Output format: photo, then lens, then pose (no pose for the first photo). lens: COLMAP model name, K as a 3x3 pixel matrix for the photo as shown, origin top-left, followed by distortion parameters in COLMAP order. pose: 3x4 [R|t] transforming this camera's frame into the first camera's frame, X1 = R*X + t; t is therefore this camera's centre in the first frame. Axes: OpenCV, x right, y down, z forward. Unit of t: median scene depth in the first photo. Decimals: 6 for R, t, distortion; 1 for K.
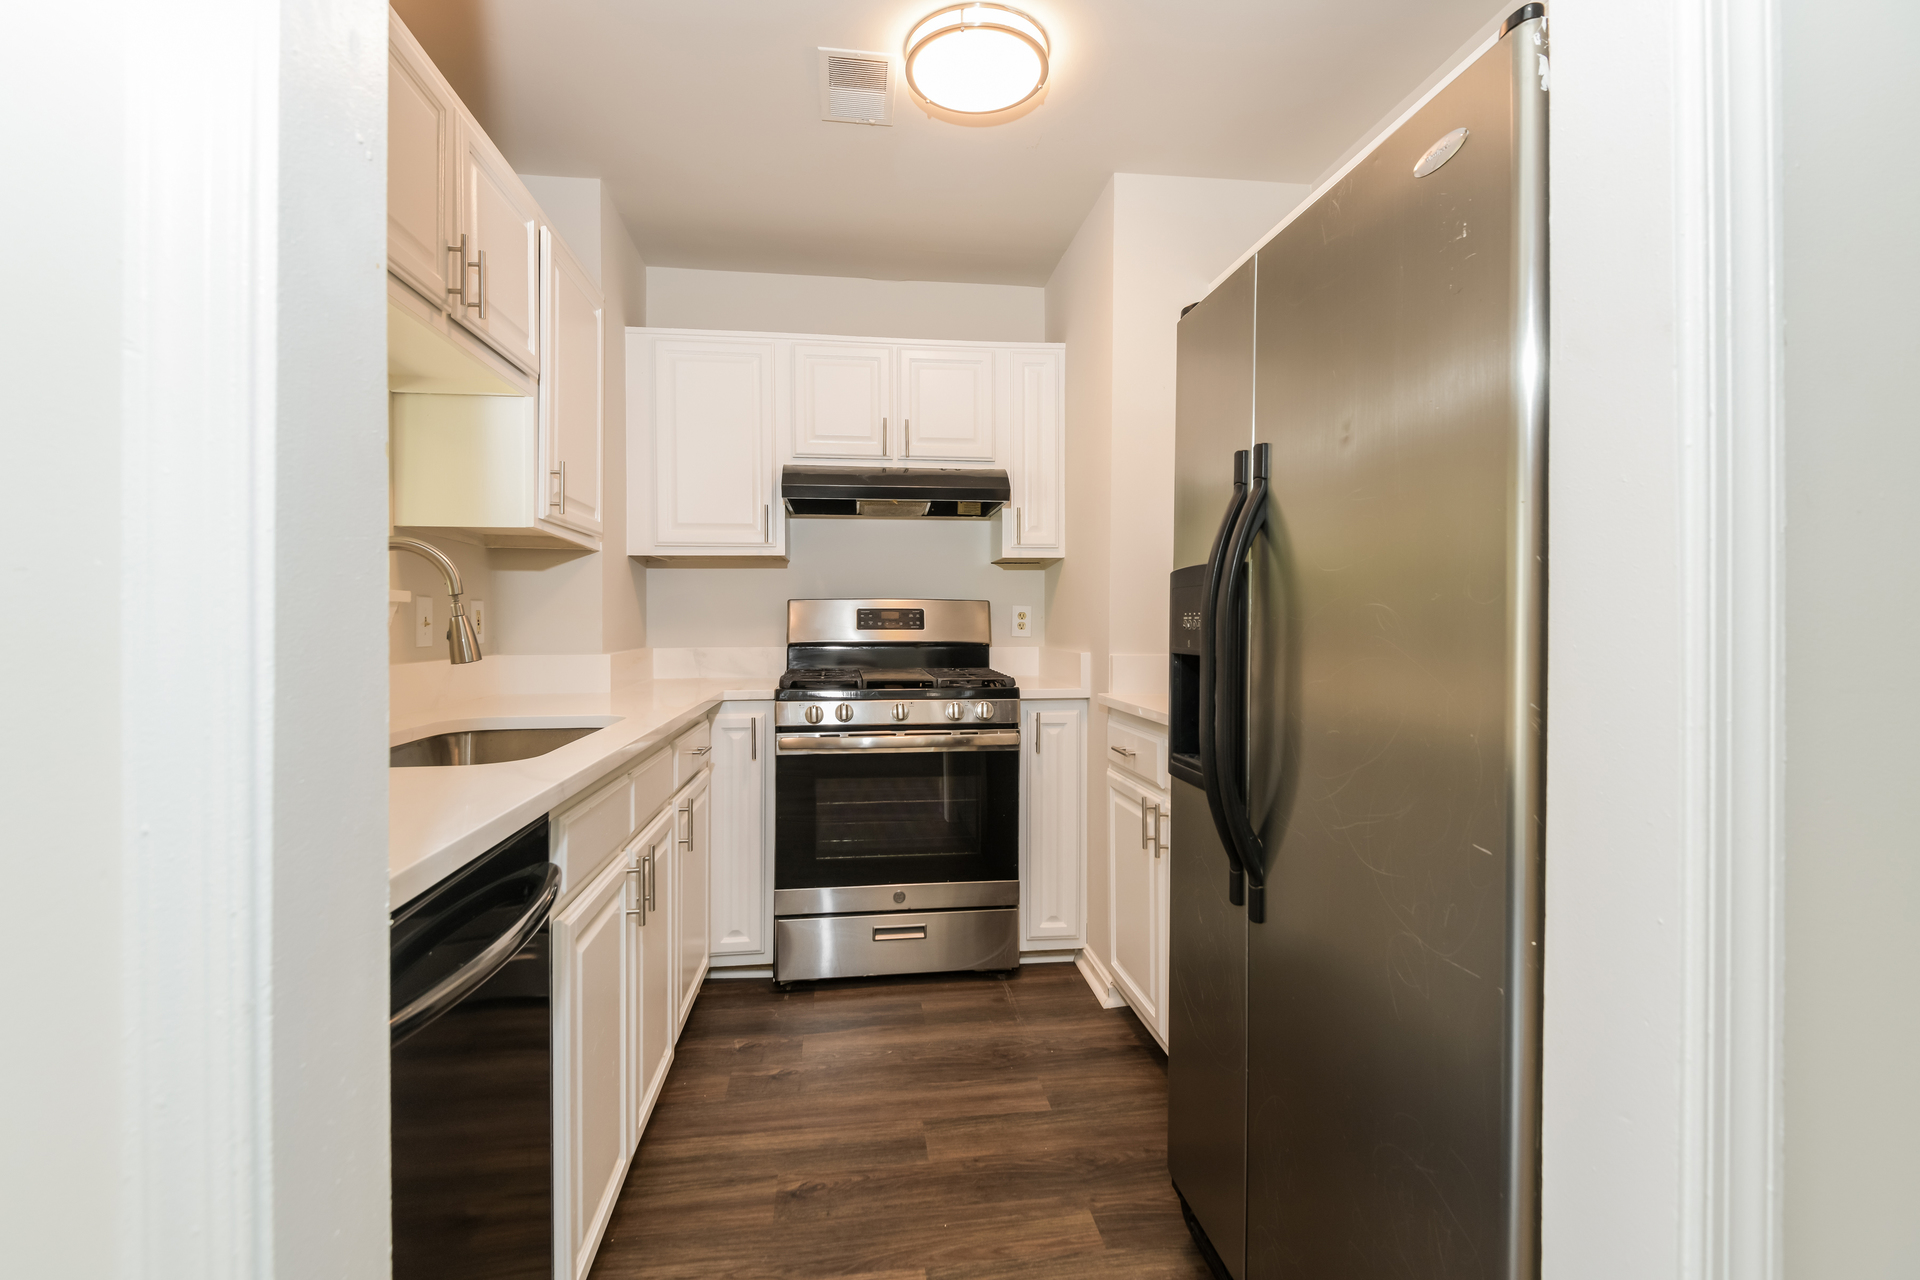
lens RADIAL K [[894.0, 0, 963.1], [0, 894.0, 627.2], [0, 0, 1]] dist [0.011562, -0.012004]
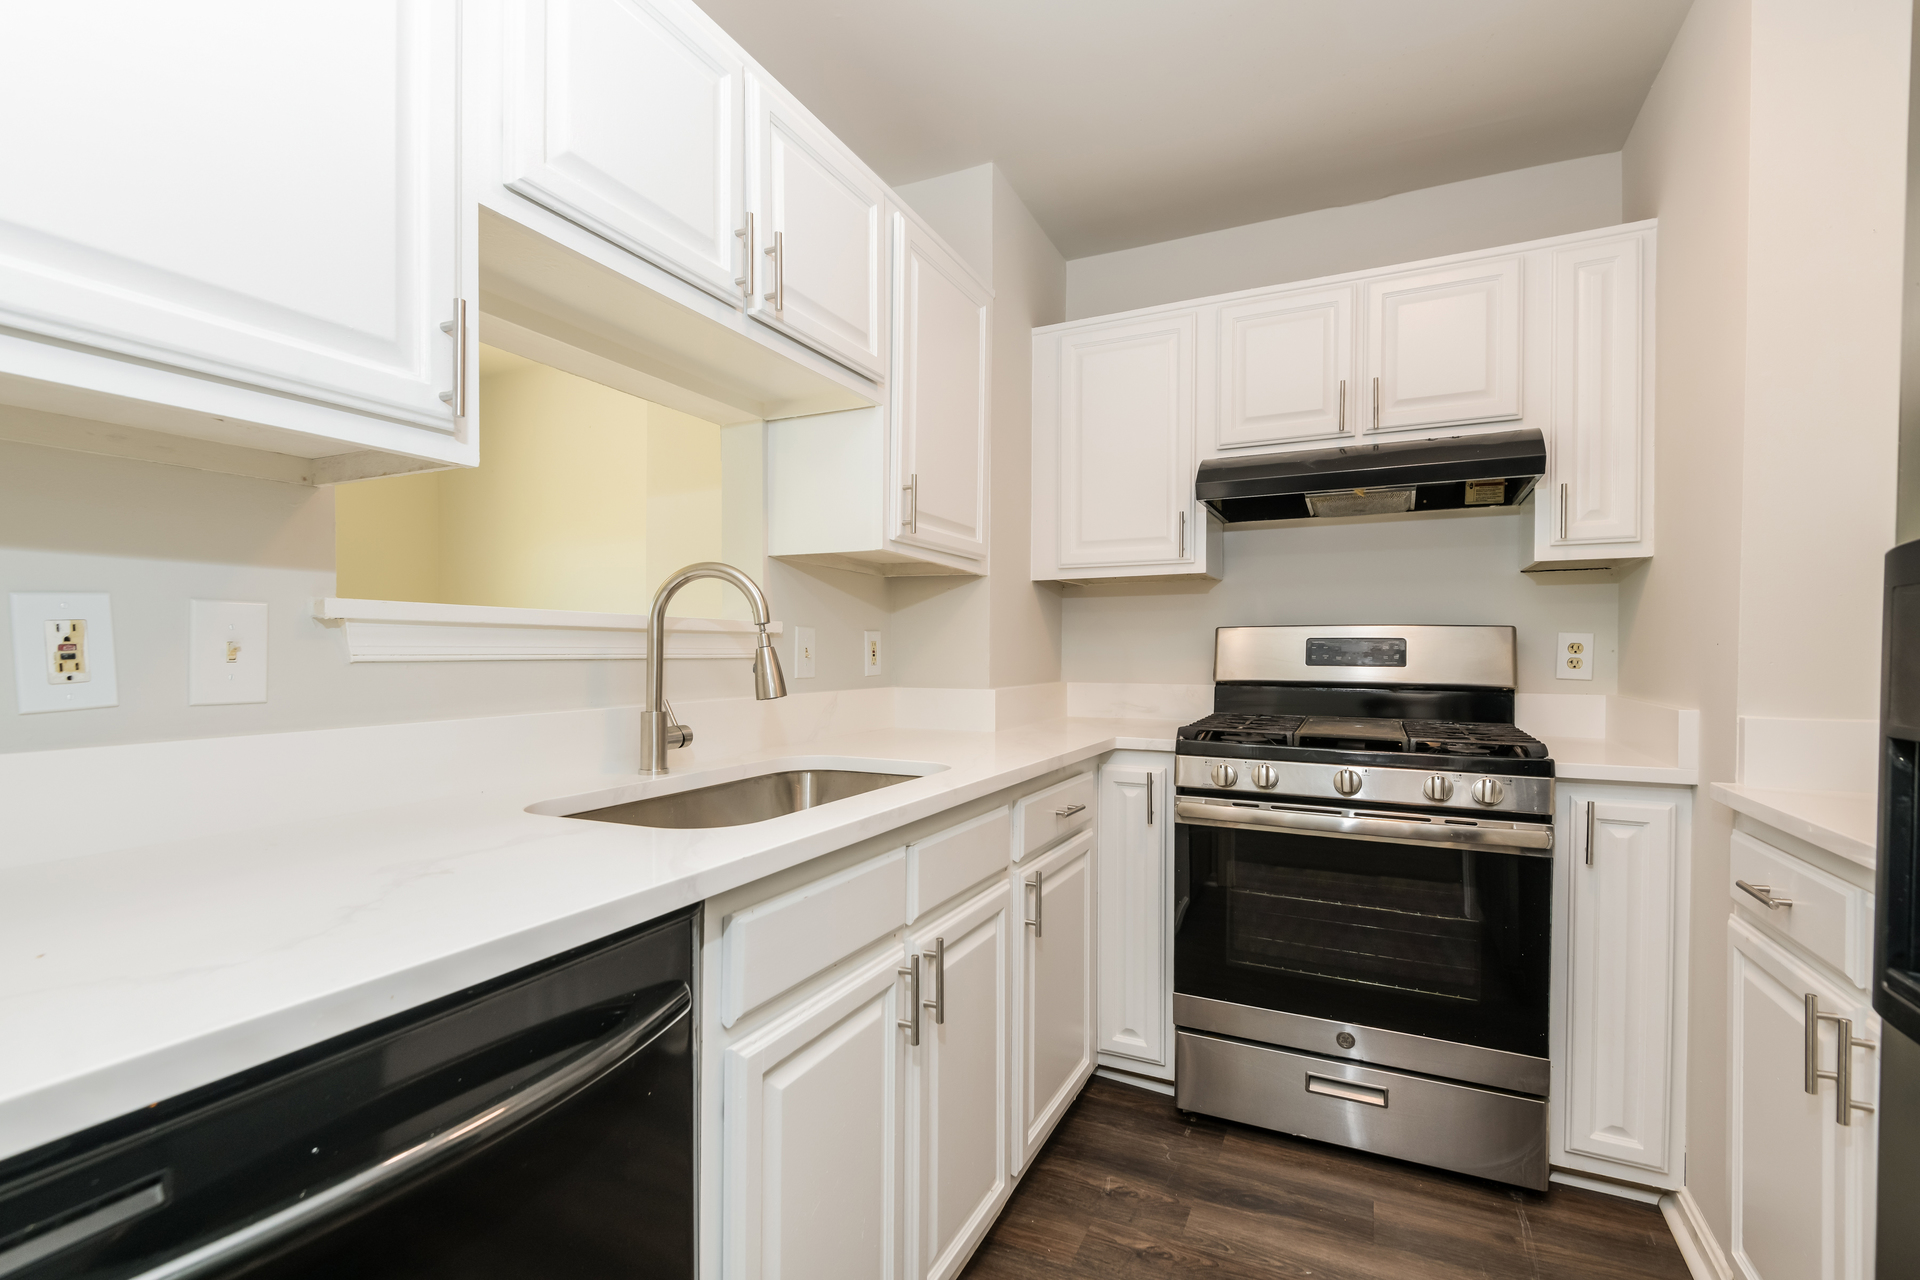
lens RADIAL K [[894.0, 0, 923.8], [0, 894.0, 657.5], [0, 0, 1]] dist [0.011562, -0.012004]
pose [[0.827523, 0.008628, -0.561365, 0.049583], [-0.008897, 0.999958, 0.002253, -0.003431], [0.561361, 0.003130, 0.827565, 0.215196]]
